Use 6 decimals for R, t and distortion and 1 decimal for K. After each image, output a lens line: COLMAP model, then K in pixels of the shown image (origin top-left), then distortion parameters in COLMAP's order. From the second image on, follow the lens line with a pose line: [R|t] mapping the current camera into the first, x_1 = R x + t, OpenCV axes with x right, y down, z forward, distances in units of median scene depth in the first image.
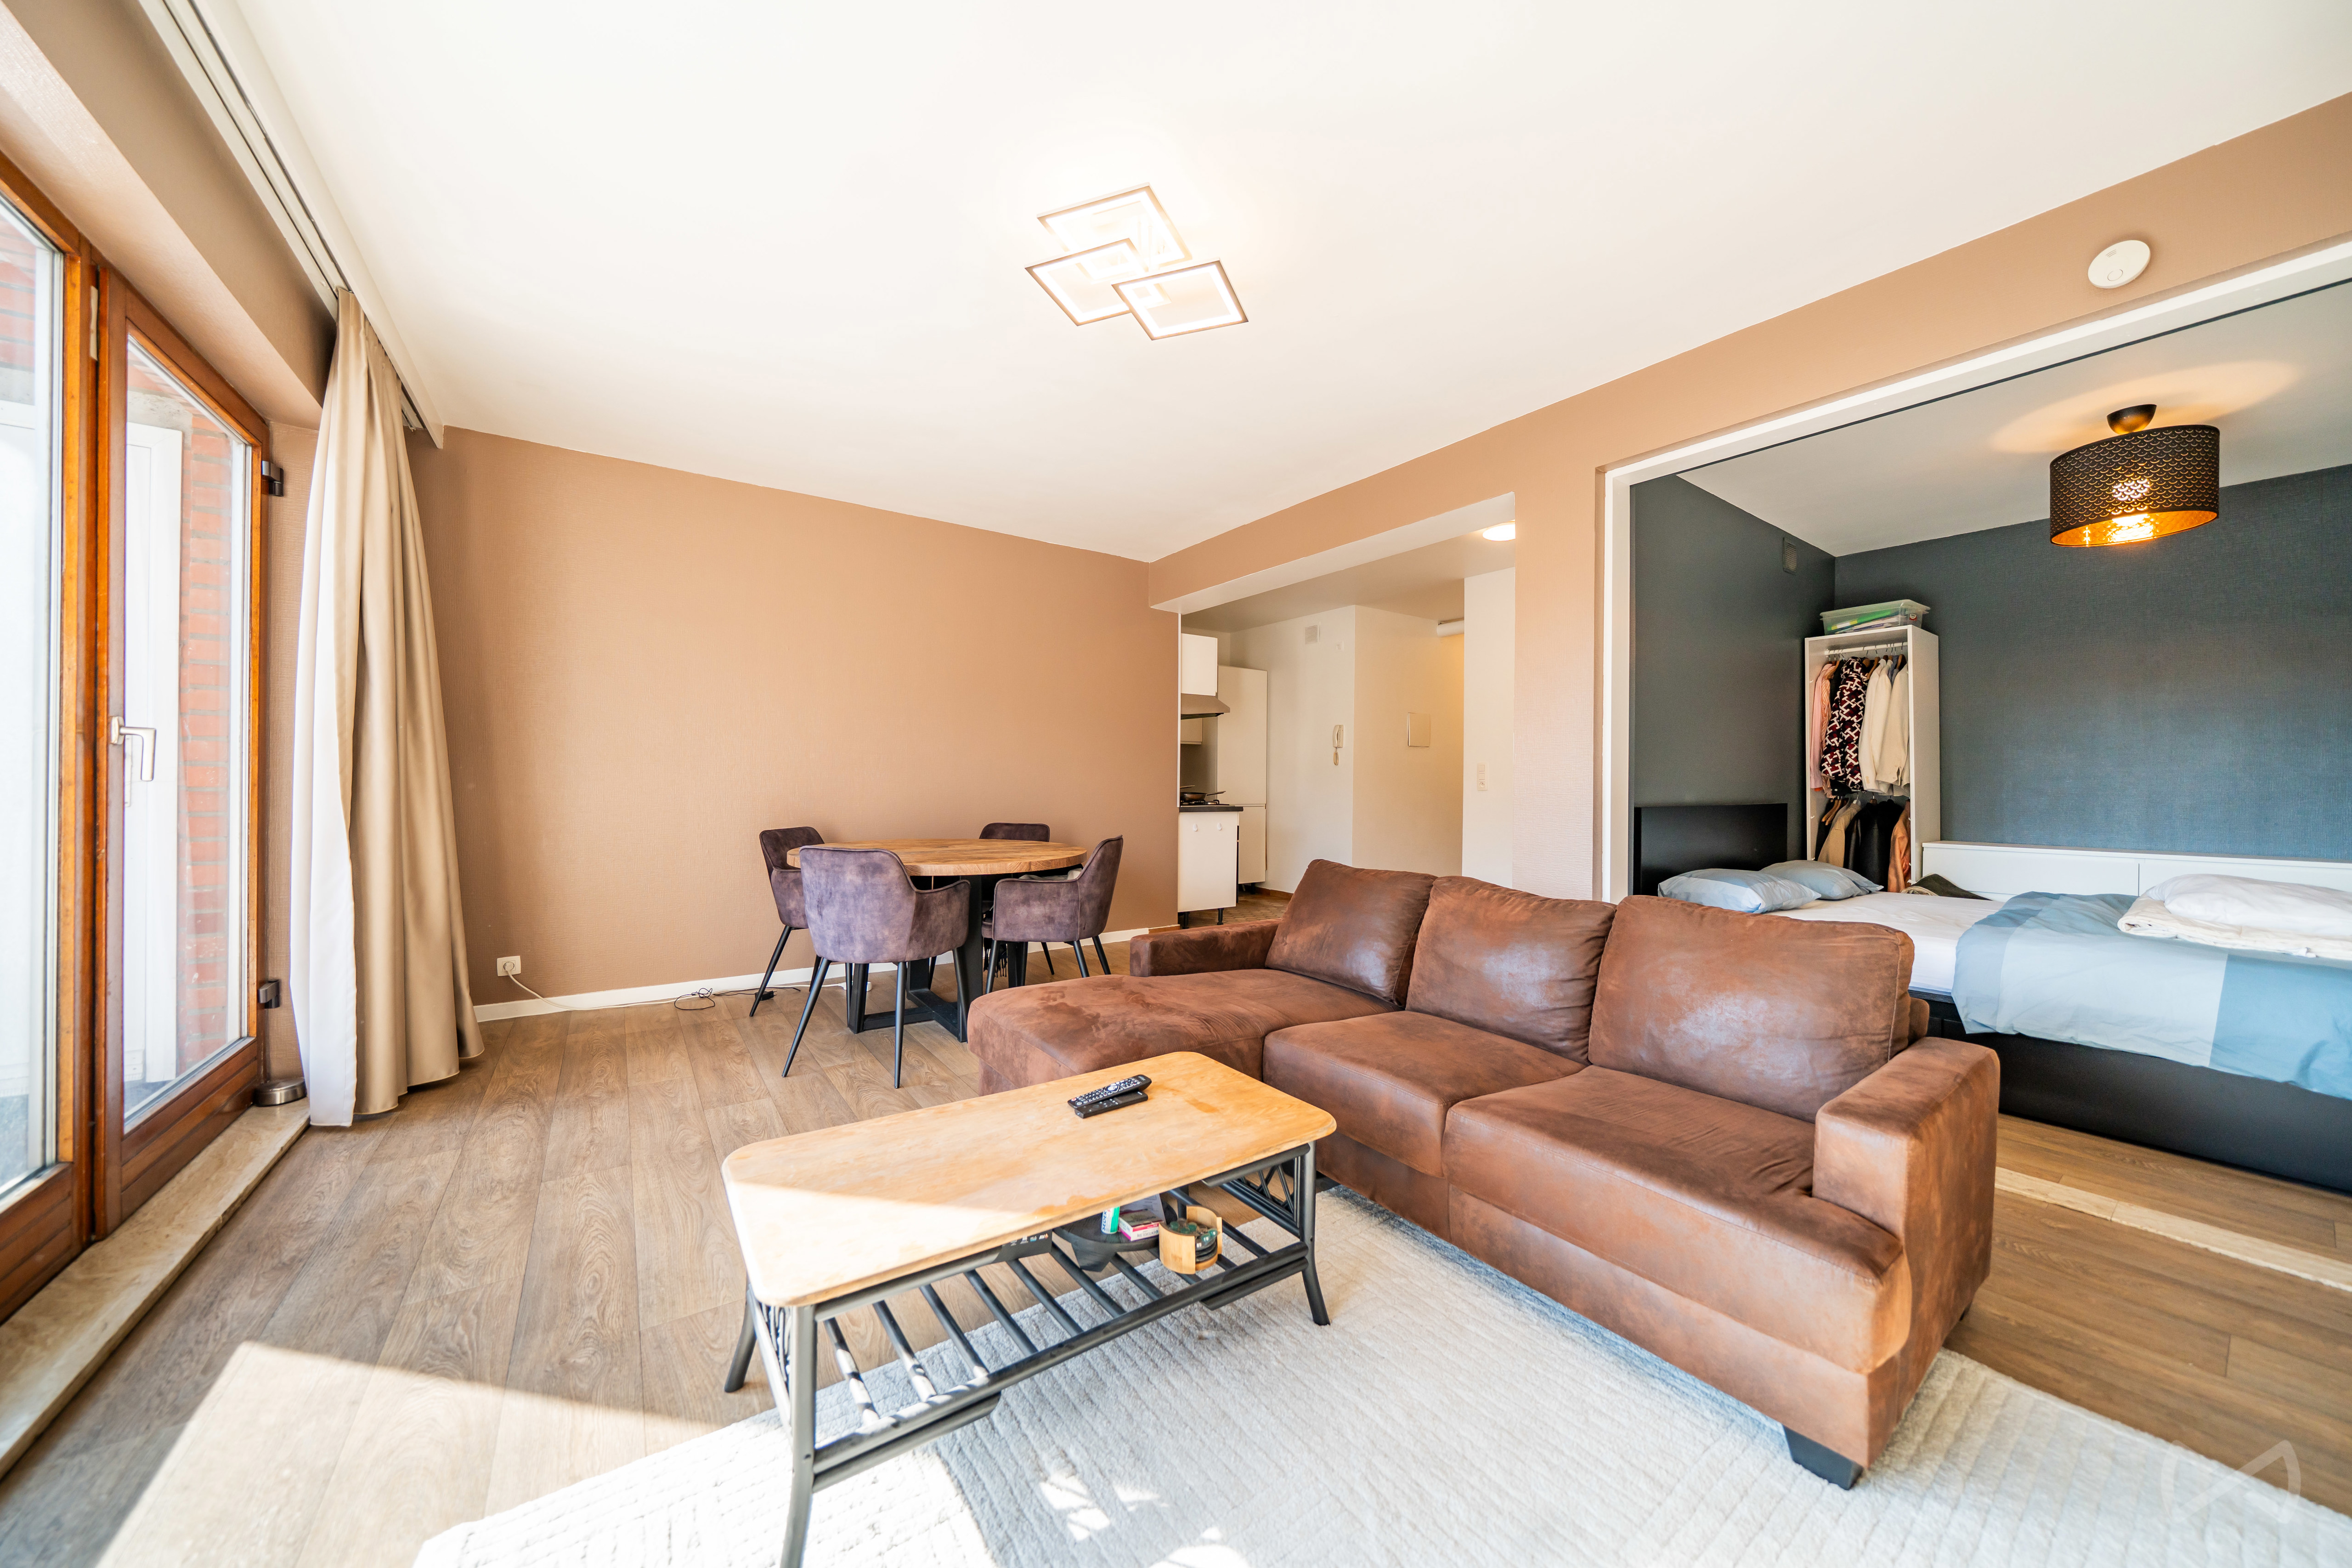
lens RADIAL K [[797.0, 0, 1178.5], [0, 797.0, 784.7], [0, 0, 1]] dist [-0.007439, -0.000076]
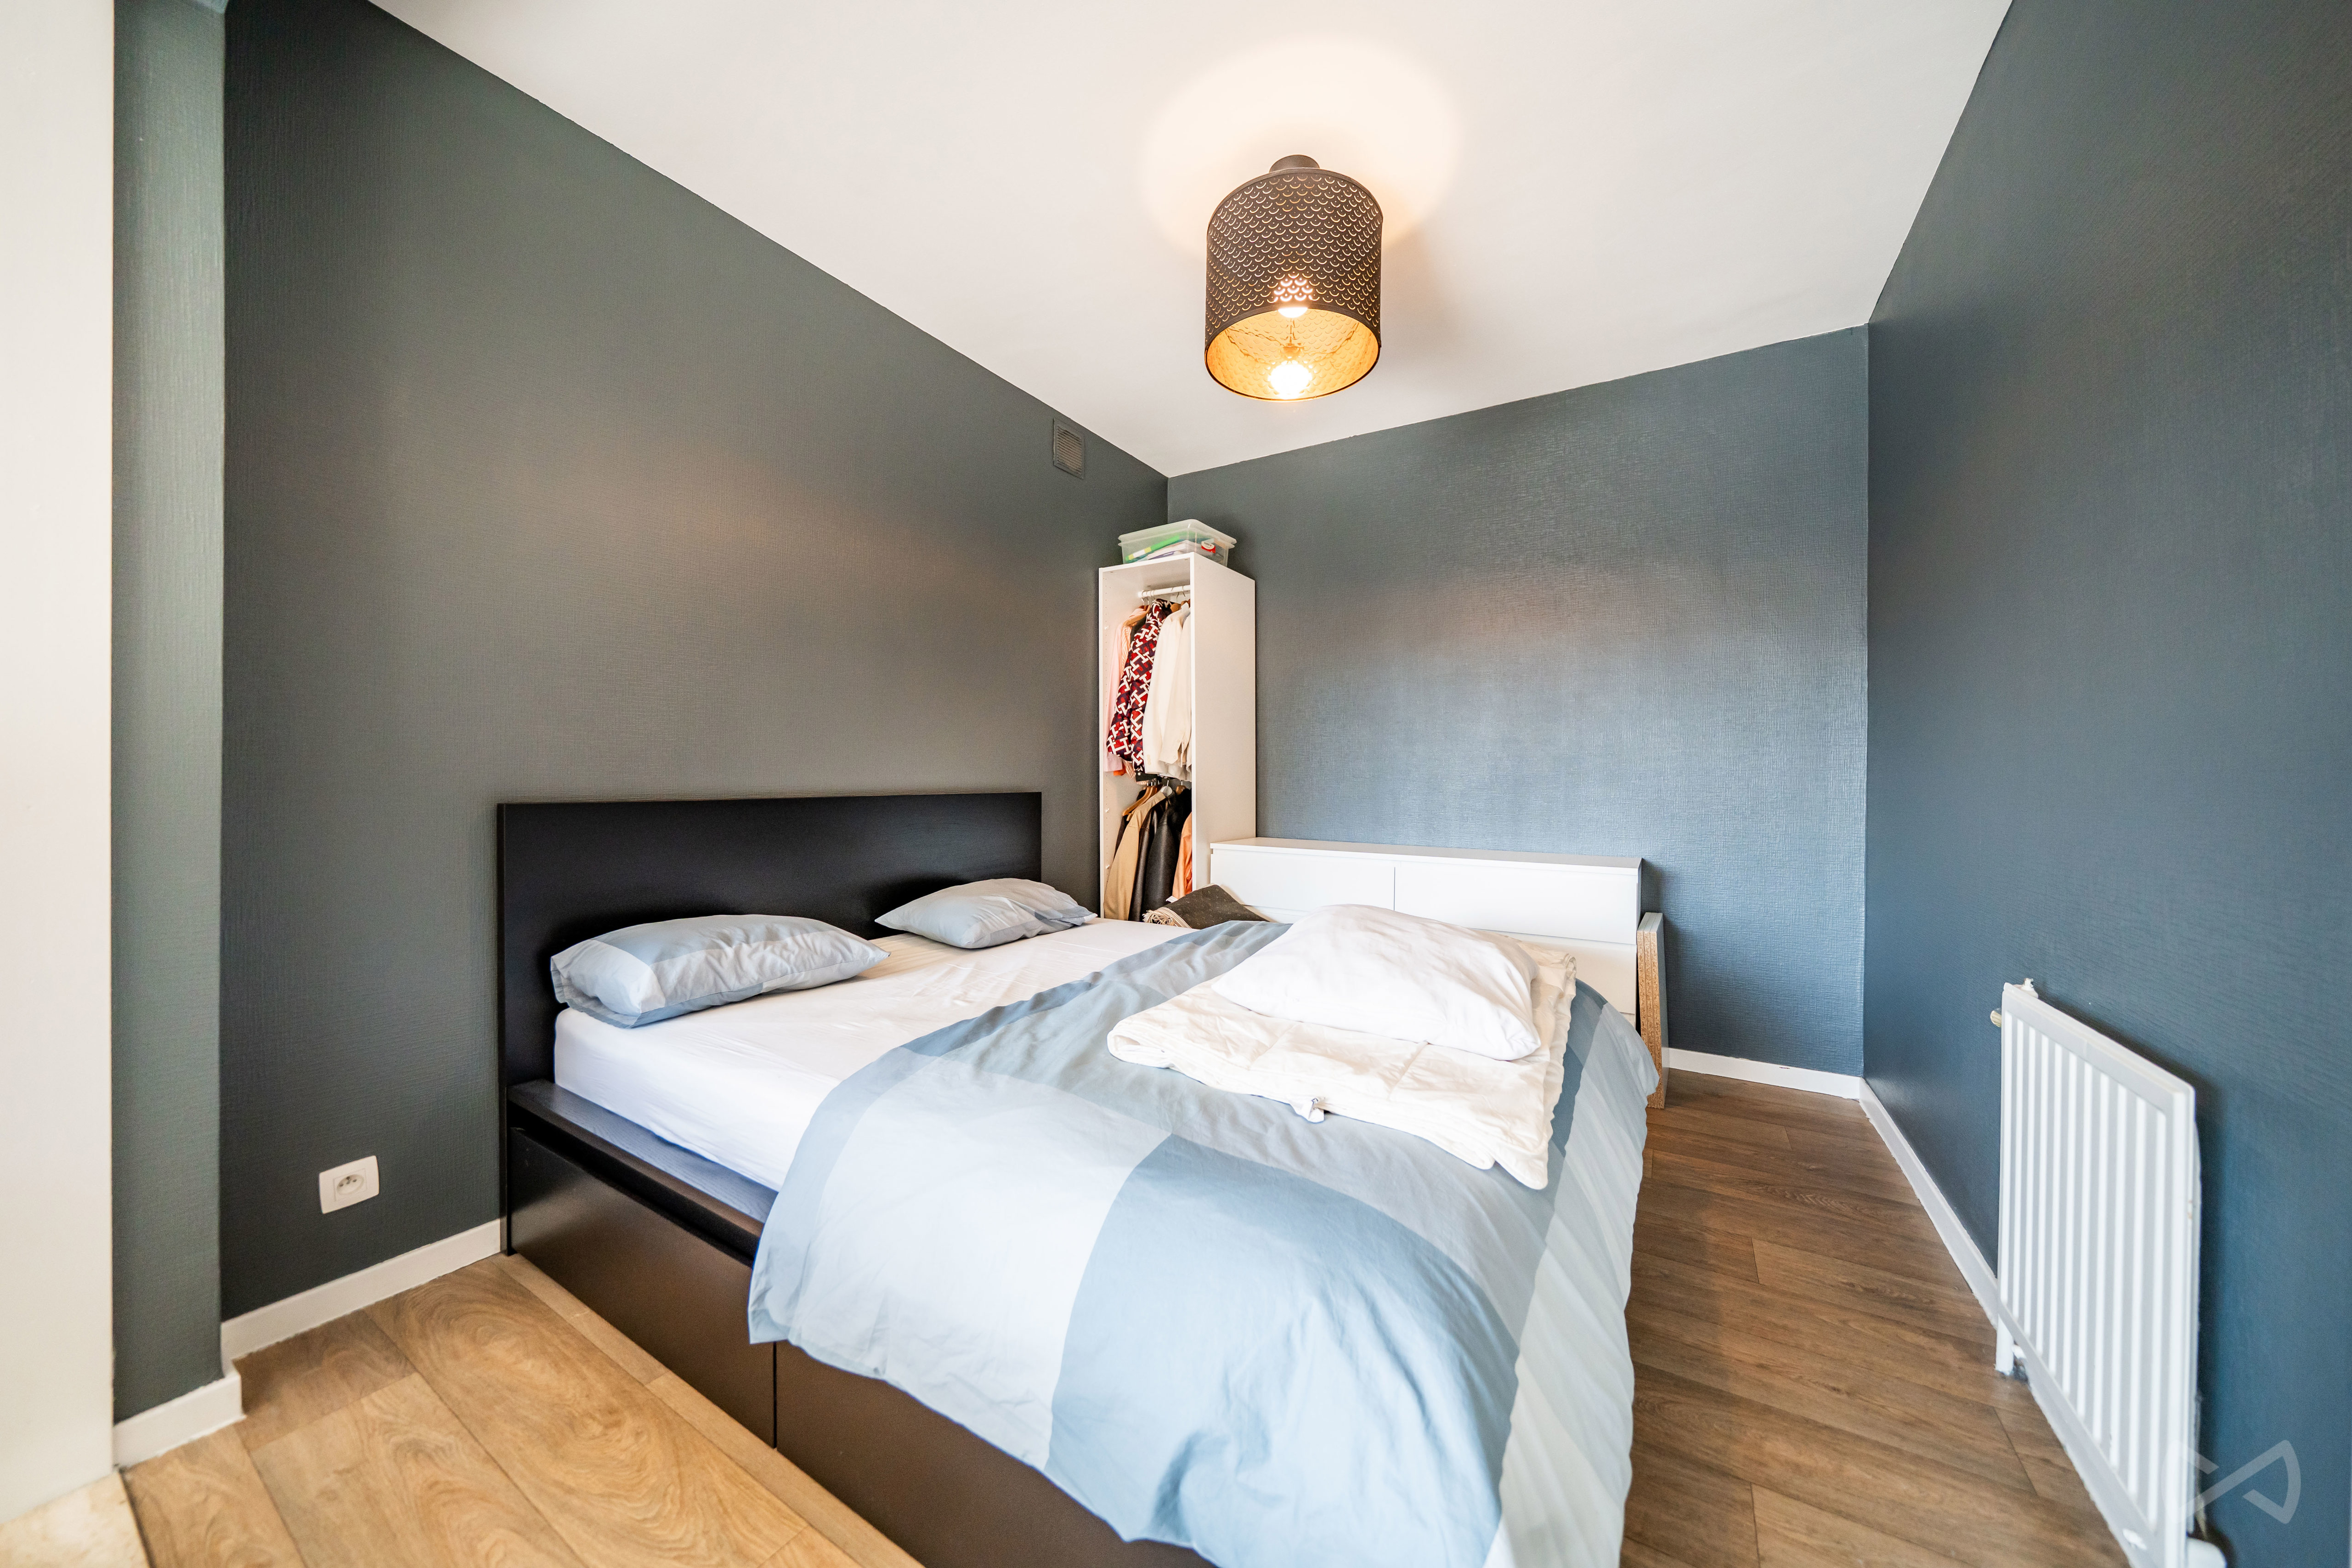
lens RADIAL K [[797.0, 0, 1178.0], [0, 797.0, 782.8], [0, 0, 1]] dist [-0.007439, -0.000076]
pose [[0.921200, -0.002962, 0.389078, 0.587666], [0.000158, 0.999974, 0.007237, 0.009577], [-0.389089, -0.006605, 0.921177, 0.297631]]
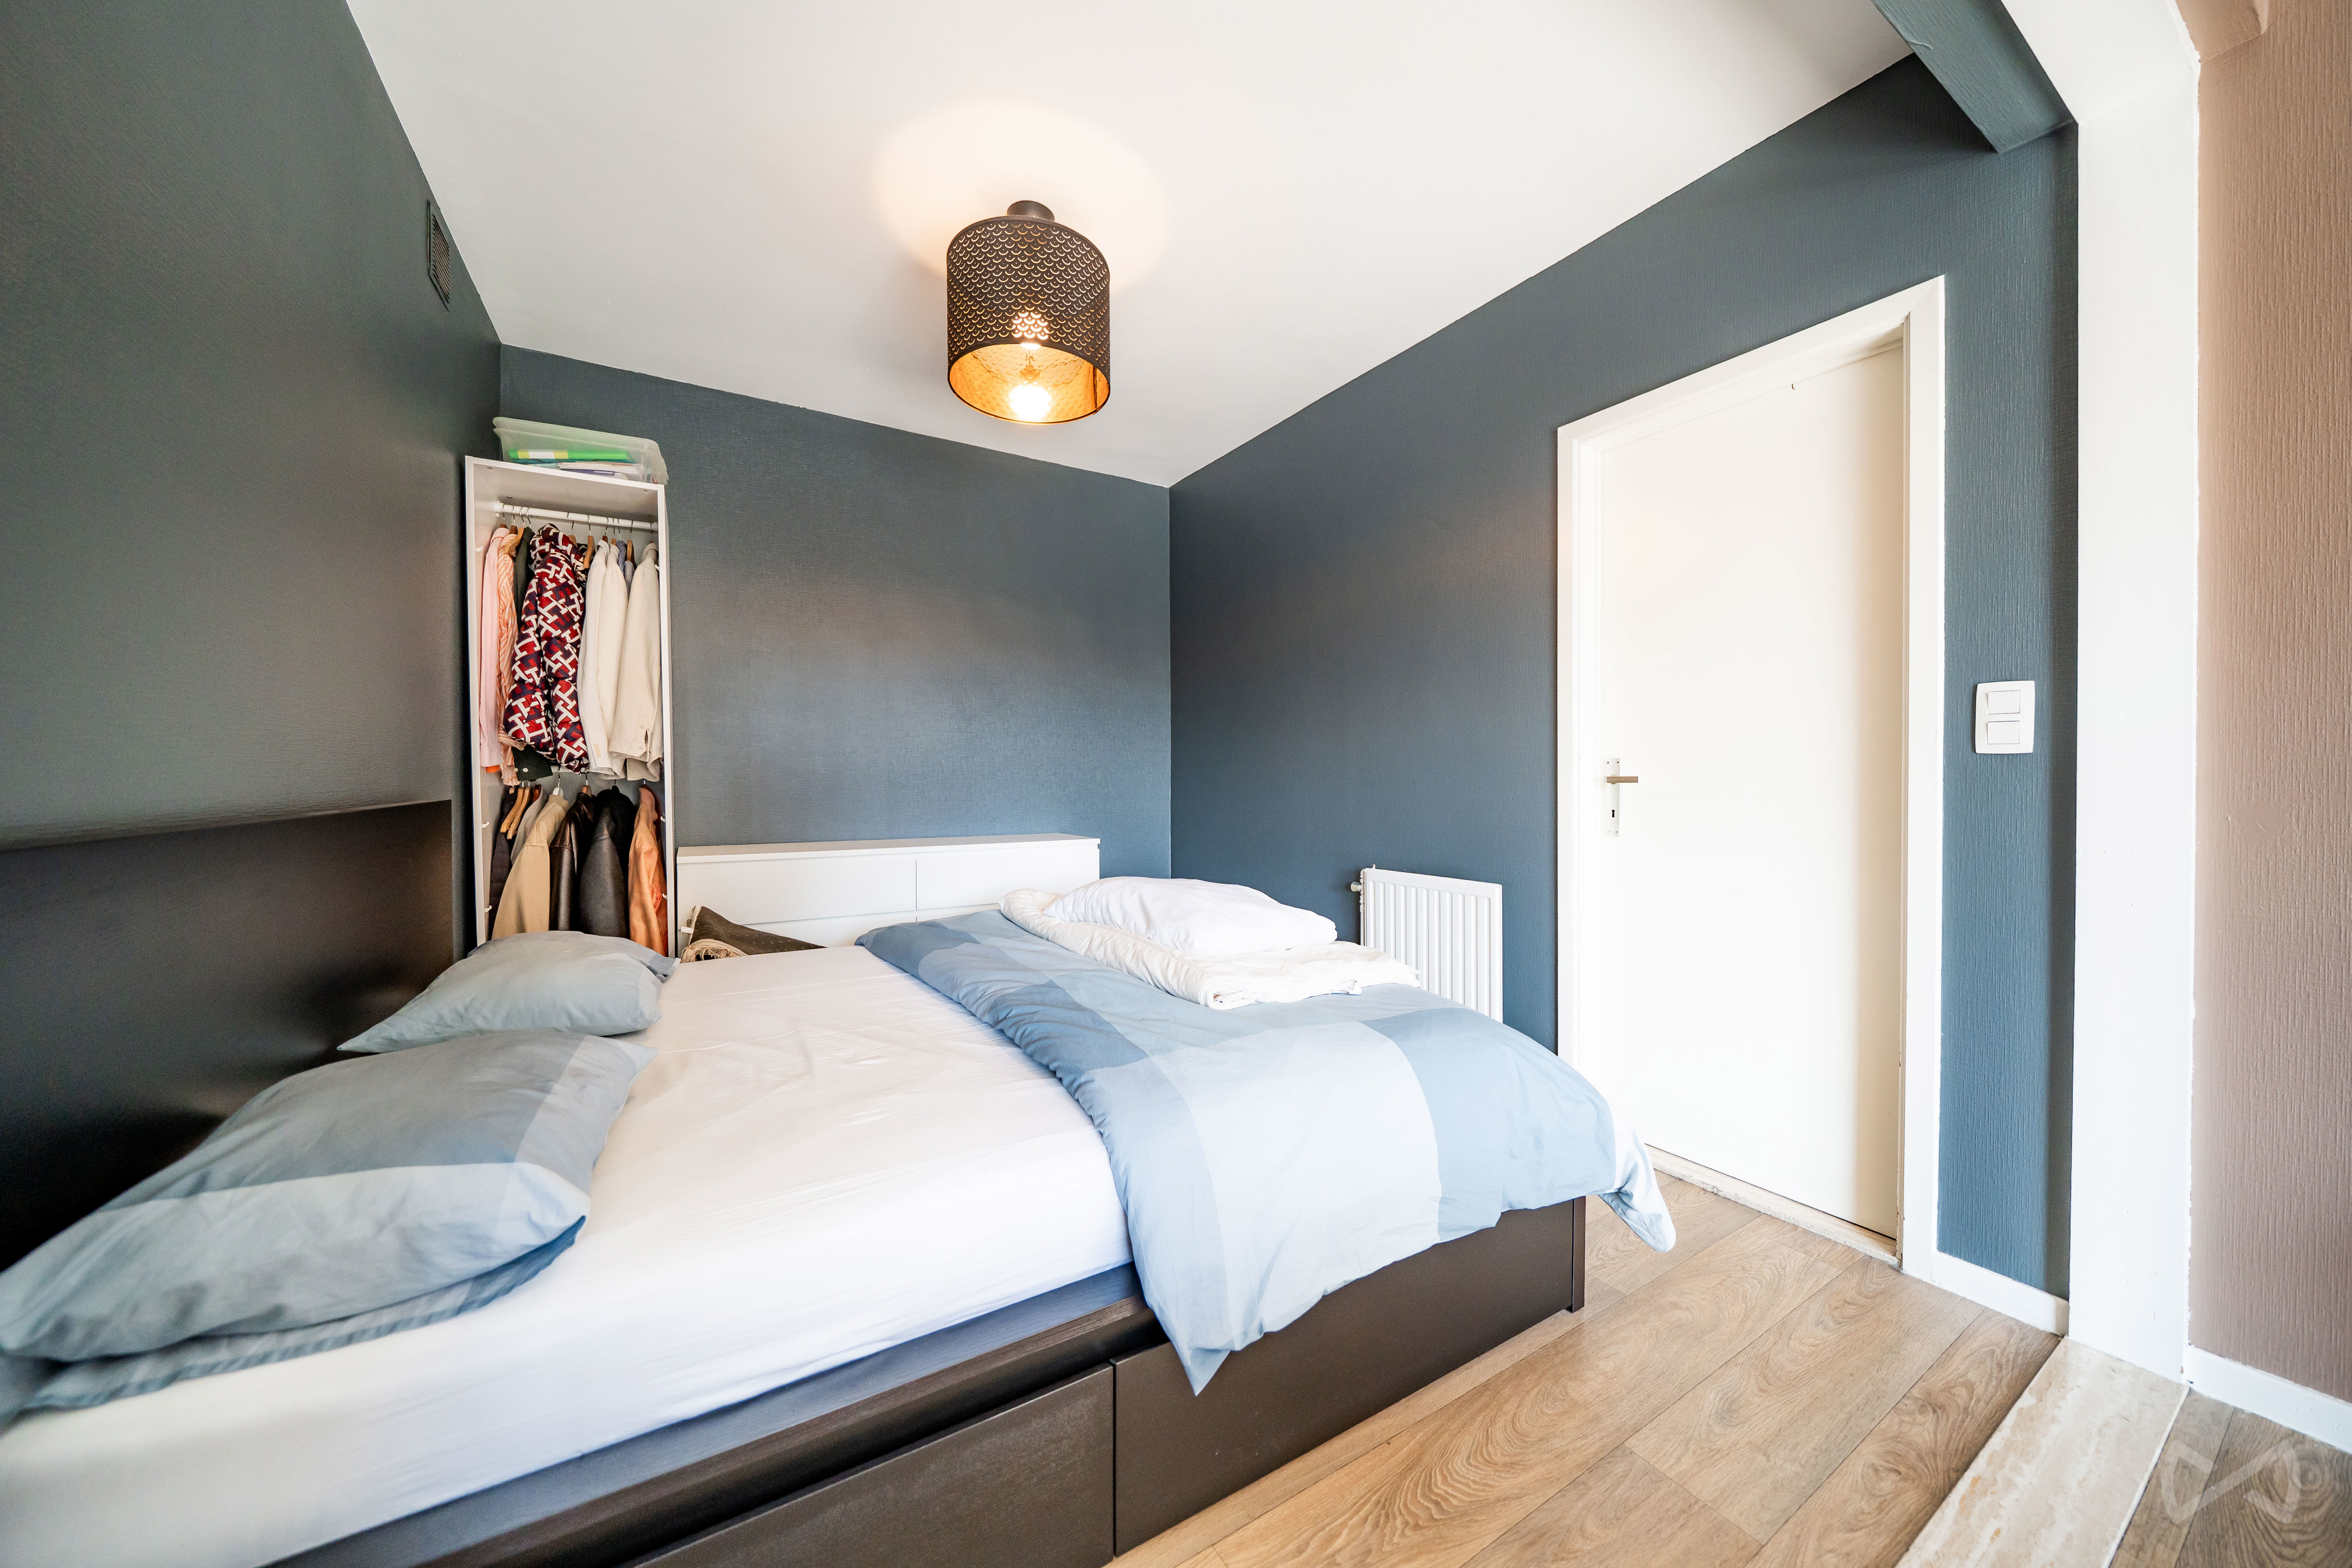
lens RADIAL K [[797.0, 0, 1171.8], [0, 797.0, 782.8], [0, 0, 1]] dist [-0.007439, -0.000076]
pose [[0.077927, -0.017688, 0.996802, 0.350359], [0.003366, 0.999842, 0.017479, 0.007551], [-0.996953, 0.001993, 0.077975, 0.550937]]
